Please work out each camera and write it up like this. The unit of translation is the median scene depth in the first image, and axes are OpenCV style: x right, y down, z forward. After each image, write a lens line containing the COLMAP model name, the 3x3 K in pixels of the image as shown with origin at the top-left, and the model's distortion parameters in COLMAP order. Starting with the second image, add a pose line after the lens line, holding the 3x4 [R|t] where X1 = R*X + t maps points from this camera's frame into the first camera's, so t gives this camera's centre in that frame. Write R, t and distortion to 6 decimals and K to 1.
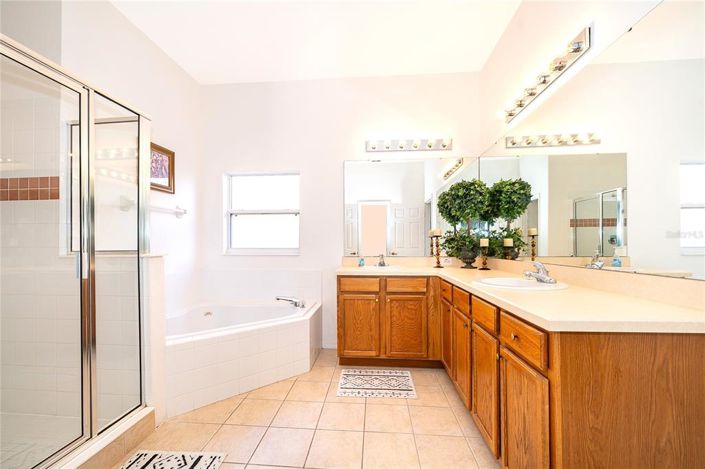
lens RADIAL K [[286.6, 0, 351.1], [0, 286.6, 244.2], [0, 0, 1]] dist [-0.001189, -0.000259]
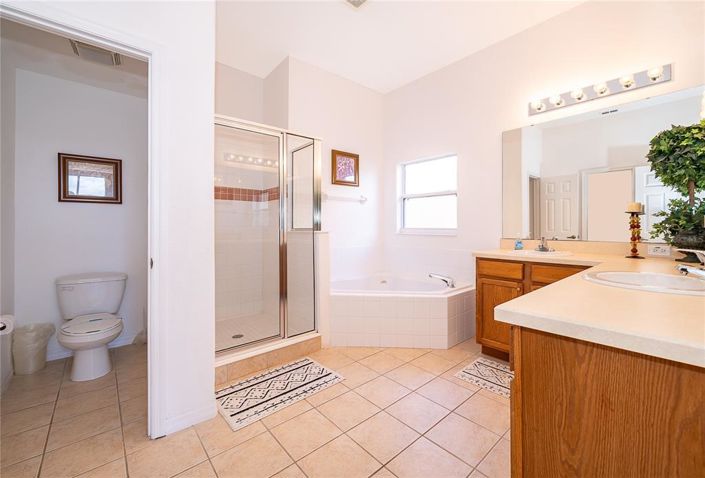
lens RADIAL K [[292.0, 0, 353.0], [0, 292.0, 225.3], [0, 0, 1]] dist [0.000677, 0.000058]
pose [[0.721458, 0.000372, -0.692458, 0.346537], [-0.001720, 0.999998, -0.001254, 0.005071], [0.692456, 0.002096, 0.721457, 0.017534]]
